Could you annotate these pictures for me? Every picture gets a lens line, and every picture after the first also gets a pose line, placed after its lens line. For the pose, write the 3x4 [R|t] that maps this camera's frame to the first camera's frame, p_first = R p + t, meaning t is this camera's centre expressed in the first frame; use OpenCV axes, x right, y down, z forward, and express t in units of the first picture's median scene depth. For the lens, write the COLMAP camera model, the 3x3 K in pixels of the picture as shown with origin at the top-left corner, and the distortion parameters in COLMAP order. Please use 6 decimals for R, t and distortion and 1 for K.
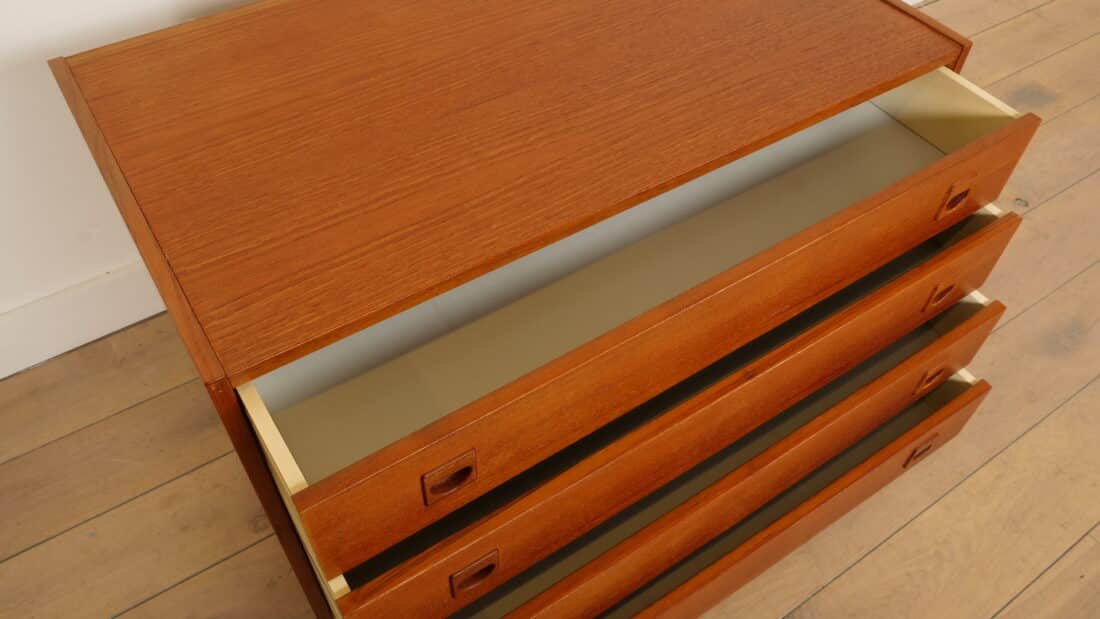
lens RADIAL K [[848.3, 0, 550.0], [0, 848.3, 309.5], [0, 0, 1]] dist [-0.052489, -0.001857]
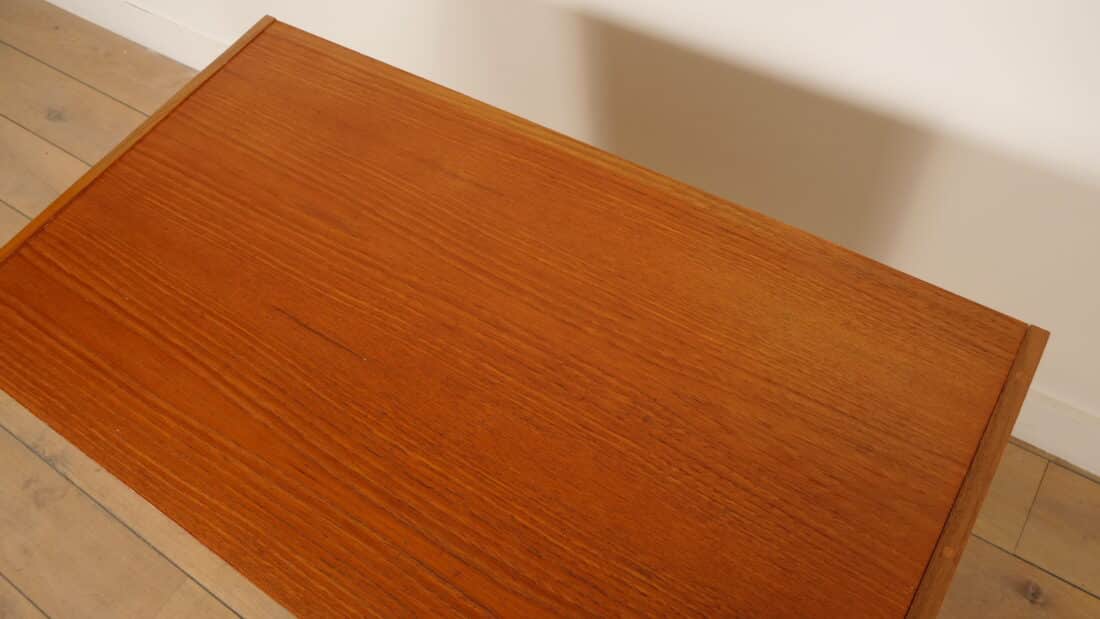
lens RADIAL K [[848.3, 0, 550.0], [0, 848.3, 309.5], [0, 0, 1]] dist [-0.052489, -0.001857]
pose [[0.380479, 0.733219, -0.563583, 0.489089], [-0.617402, 0.655110, 0.435483, -0.794364], [0.688513, 0.182265, 0.701946, 0.556230]]
